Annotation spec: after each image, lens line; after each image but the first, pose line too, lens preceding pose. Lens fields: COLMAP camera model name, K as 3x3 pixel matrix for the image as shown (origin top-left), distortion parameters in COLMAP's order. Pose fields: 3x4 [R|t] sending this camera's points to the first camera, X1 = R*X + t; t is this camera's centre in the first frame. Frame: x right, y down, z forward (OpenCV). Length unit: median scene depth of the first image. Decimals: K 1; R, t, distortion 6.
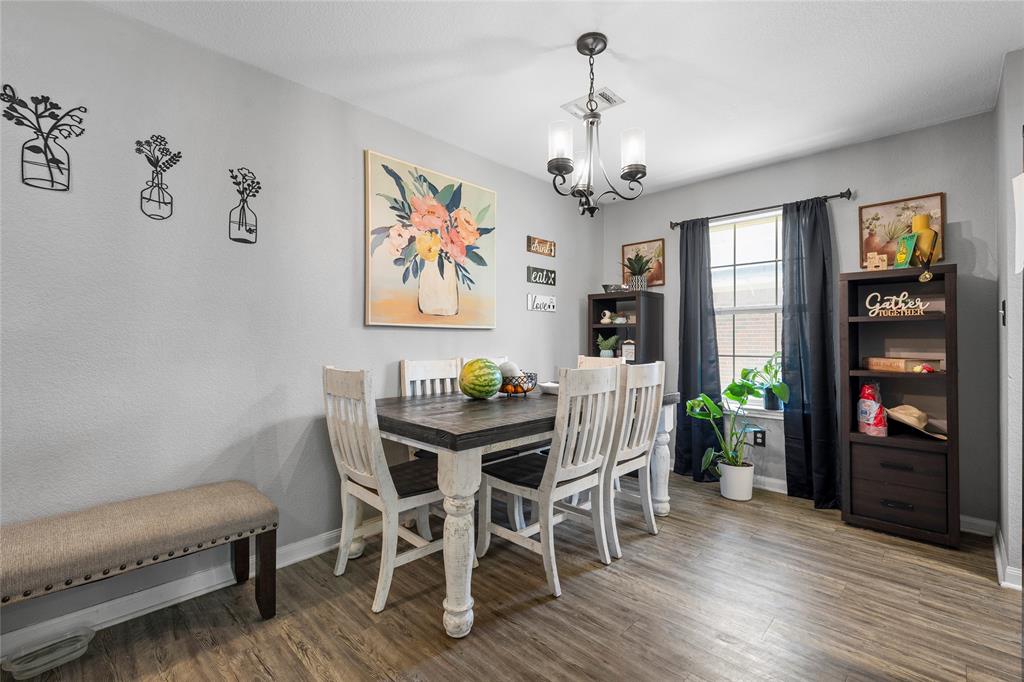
lens RADIAL K [[452.0, 0, 512.6], [0, 452.0, 341.6], [0, 0, 1]] dist [-0.002297, -0.000251]
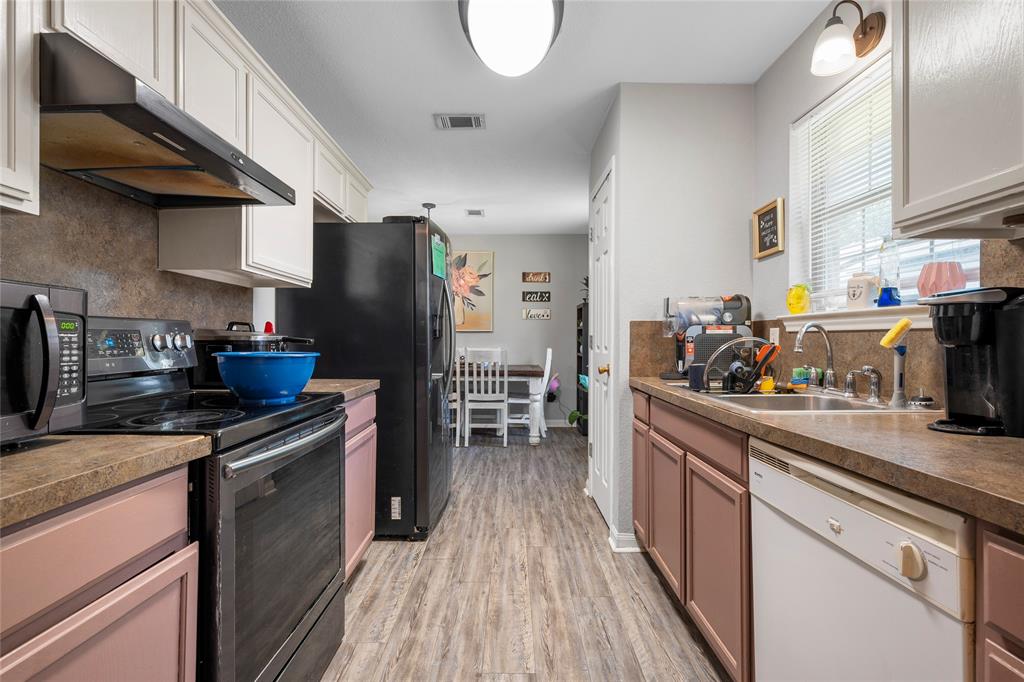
lens RADIAL K [[494.4, 0, 510.0], [0, 494.4, 338.1], [0, 0, 1]] dist [0.000764, 0.000043]
pose [[0.702097, -0.001248, -0.712081, 1.230374], [-0.005883, 0.999954, -0.007554, 0.009623], [0.712057, 0.009493, 0.702057, -0.246153]]
